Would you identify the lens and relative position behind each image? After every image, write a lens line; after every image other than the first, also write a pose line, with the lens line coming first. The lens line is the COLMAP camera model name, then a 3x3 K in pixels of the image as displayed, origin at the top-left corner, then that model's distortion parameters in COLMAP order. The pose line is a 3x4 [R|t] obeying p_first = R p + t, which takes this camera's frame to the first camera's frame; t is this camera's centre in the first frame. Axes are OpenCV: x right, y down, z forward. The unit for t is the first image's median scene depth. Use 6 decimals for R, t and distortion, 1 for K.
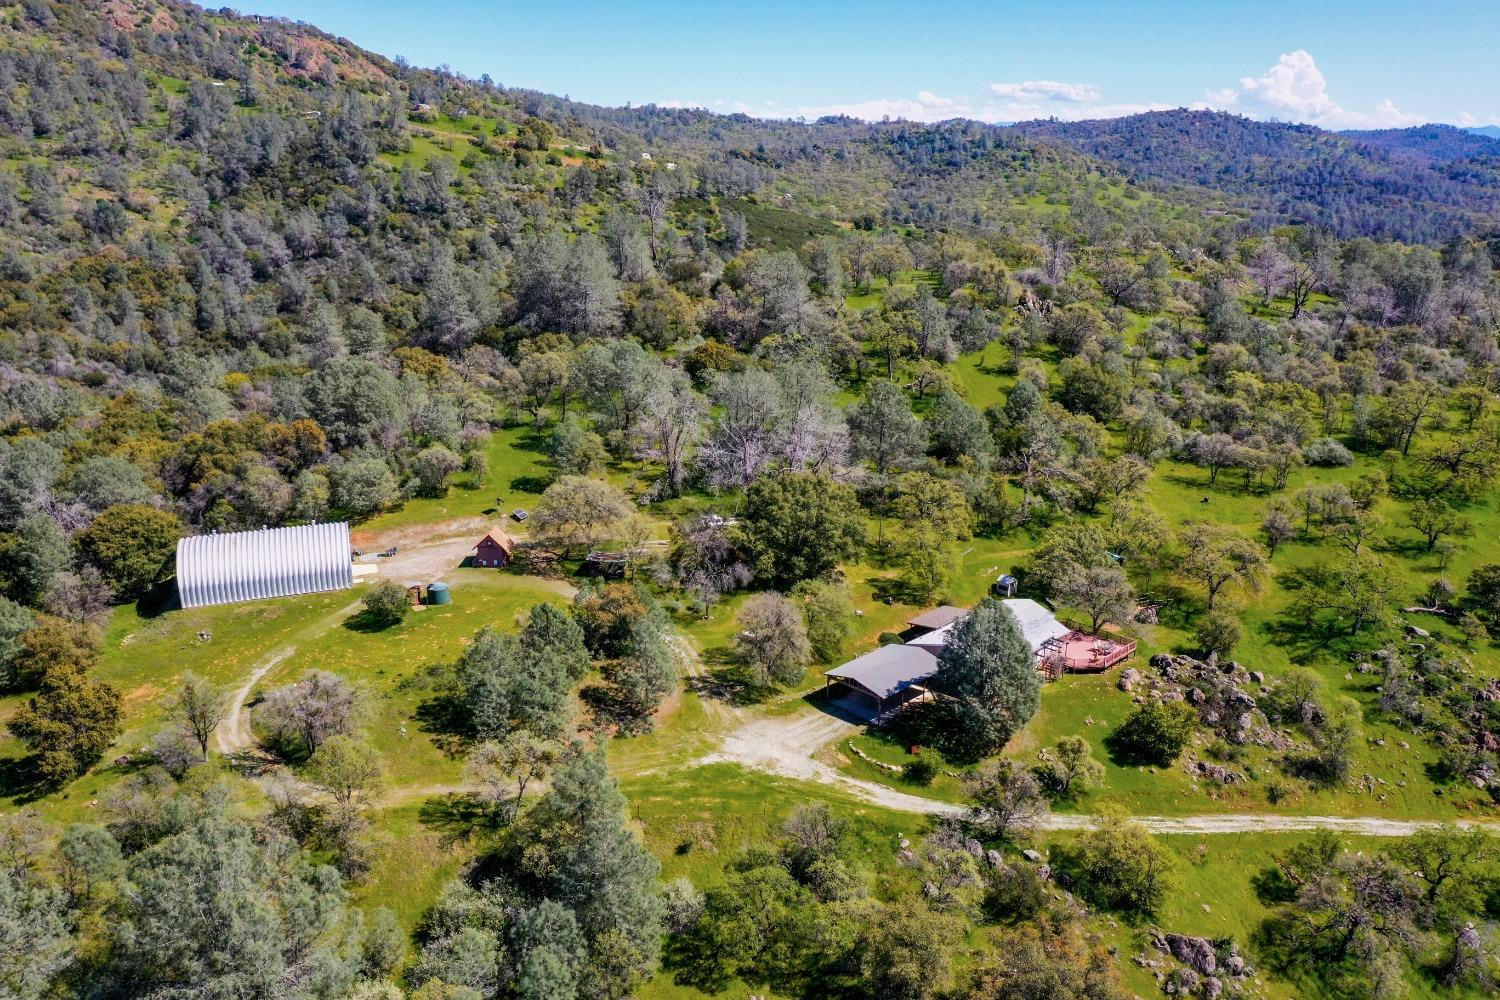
lens RADIAL K [[1175.4, 0, 758.4], [0, 1175.4, 496.7], [0, 0, 1]] dist [-0.001486, 0.002845]
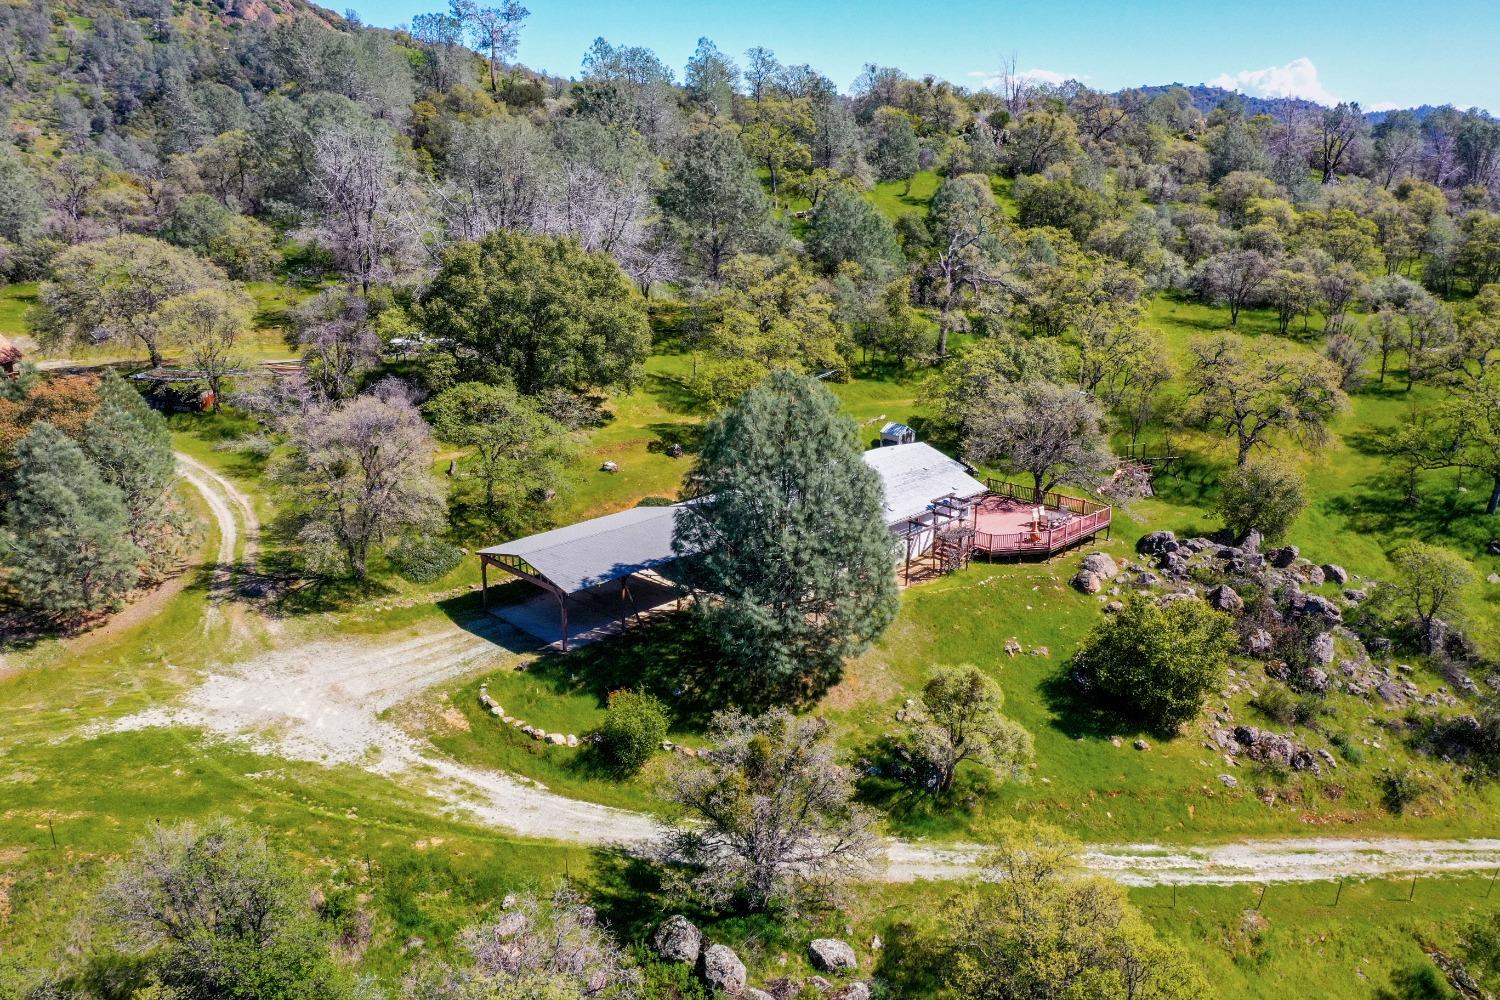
lens RADIAL K [[1175.4, 0, 754.6], [0, 1175.4, 497.3], [0, 0, 1]] dist [-0.001486, 0.002845]
pose [[0.999991, -0.004178, 0.000982, 0.163743], [0.004172, 0.999973, 0.006121, 0.118223], [-0.001008, -0.006117, 0.999981, 0.479993]]
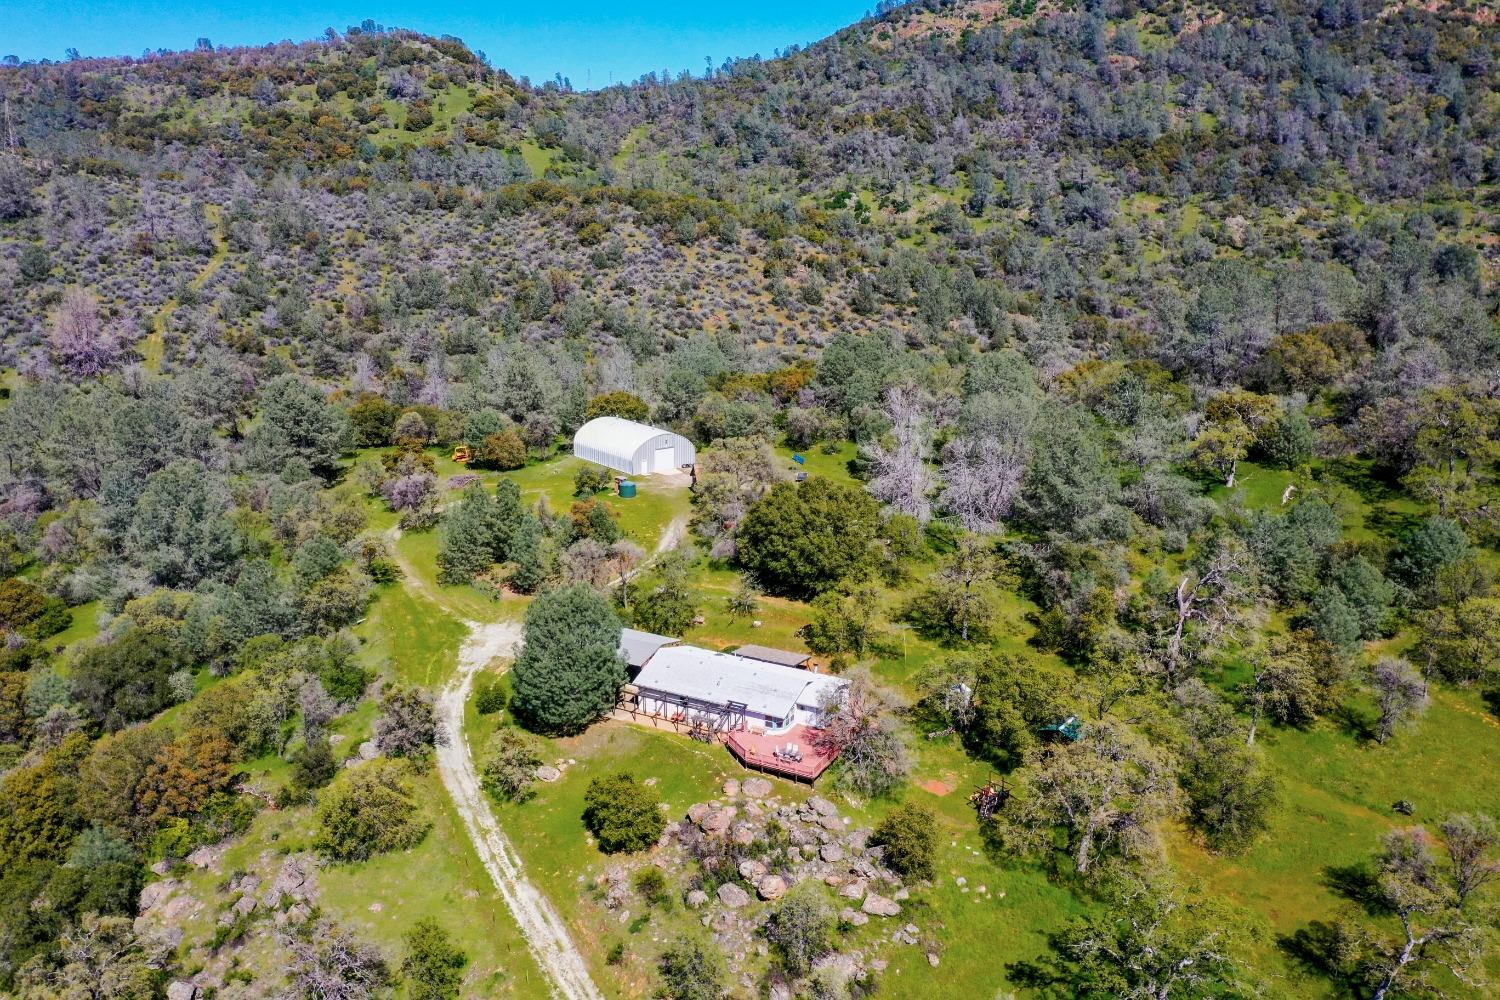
lens RADIAL K [[1175.4, 0, 742.3], [0, 1175.4, 507.5], [0, 0, 1]] dist [-0.001486, 0.002845]
pose [[0.297652, 0.243465, -0.923108, 0.996531], [-0.278878, 0.946933, 0.159826, -0.147452], [0.913034, 0.209862, 0.349754, 0.687008]]
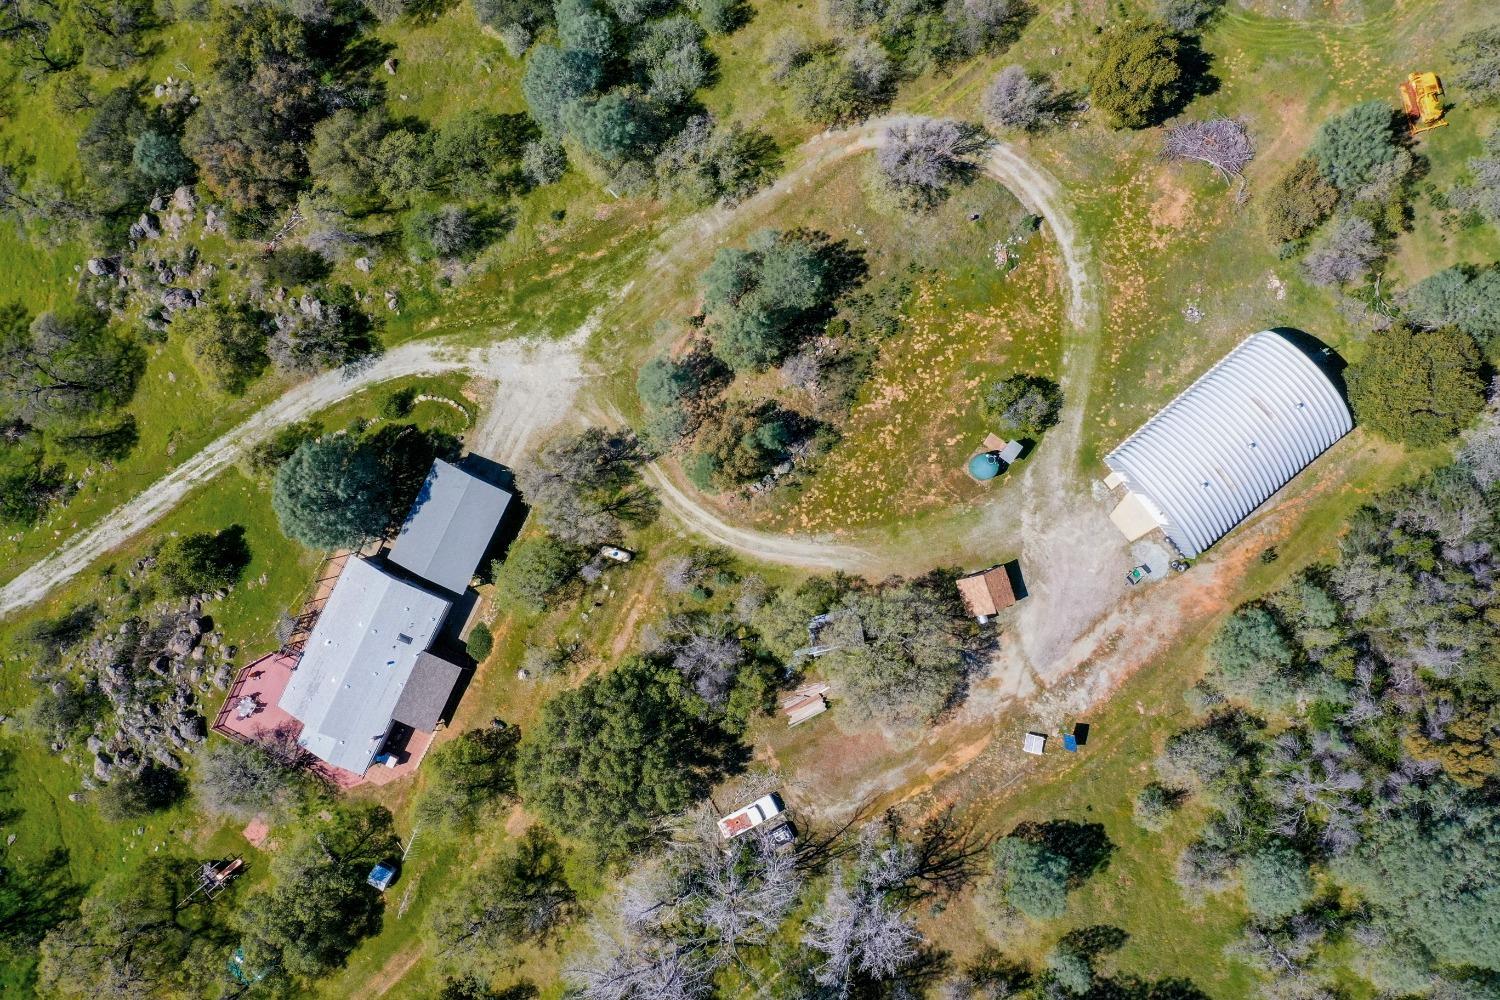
lens RADIAL K [[1175.4, 0, 741.2], [0, 1175.4, 489.1], [0, 0, 1]] dist [-0.001486, 0.002845]
pose [[-0.942040, 0.335191, 0.014378, -0.123670], [-0.084837, -0.279455, 0.956404, -0.713985], [0.324596, 0.899751, 0.291694, 0.742317]]
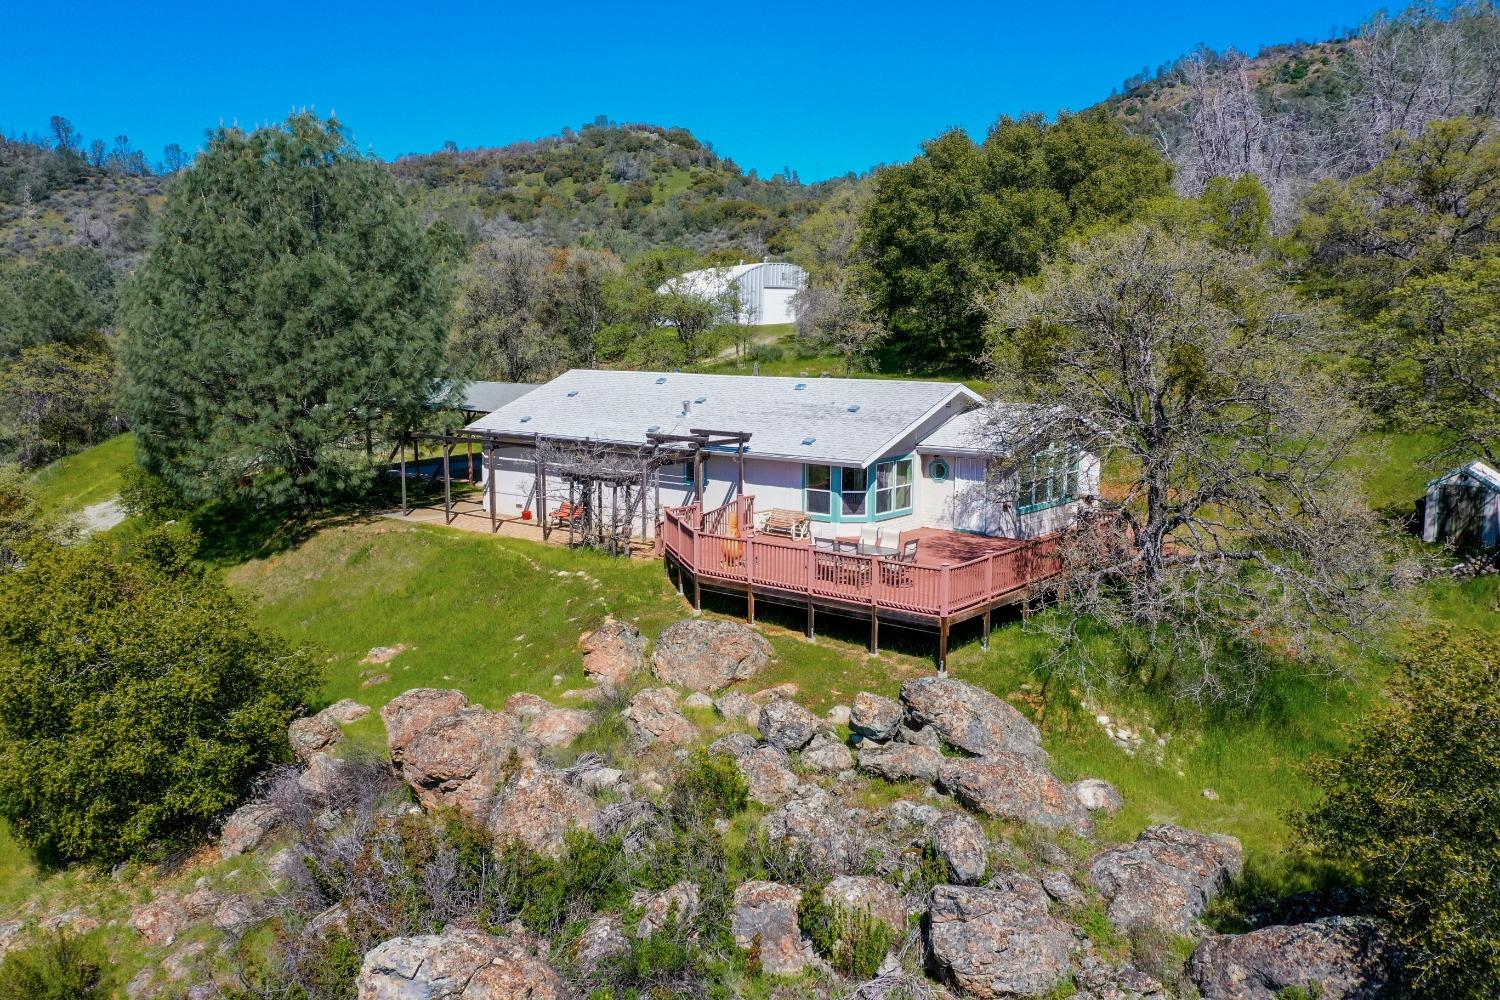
lens RADIAL K [[1175.4, 0, 744.1], [0, 1175.4, 502.9], [0, 0, 1]] dist [-0.001486, 0.002845]
pose [[0.106456, 0.142402, -0.984067, 0.502961], [-0.284854, 0.952577, 0.107029, 0.107679], [0.952641, 0.268921, 0.141971, 0.982365]]
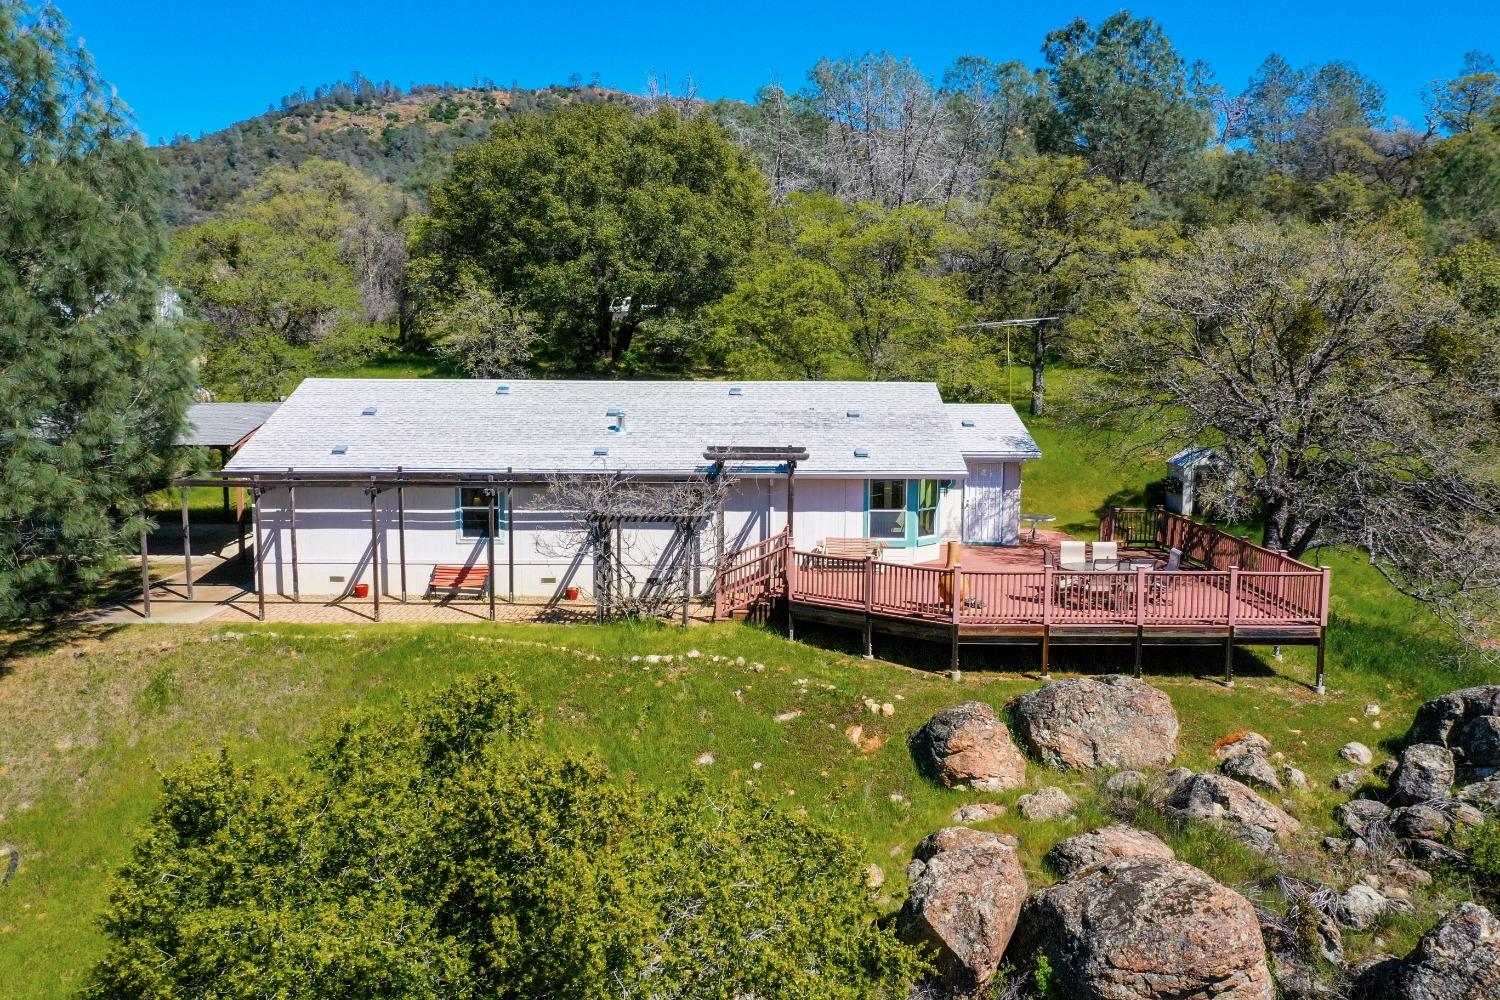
lens RADIAL K [[1175.4, 0, 755.4], [0, 1175.4, 501.6], [0, 0, 1]] dist [-0.001486, 0.002845]
pose [[0.715675, 0.087282, -0.692959, 0.387419], [-0.203738, 0.975099, -0.087597, 0.148240], [0.668058, 0.203873, 0.715636, 0.868455]]
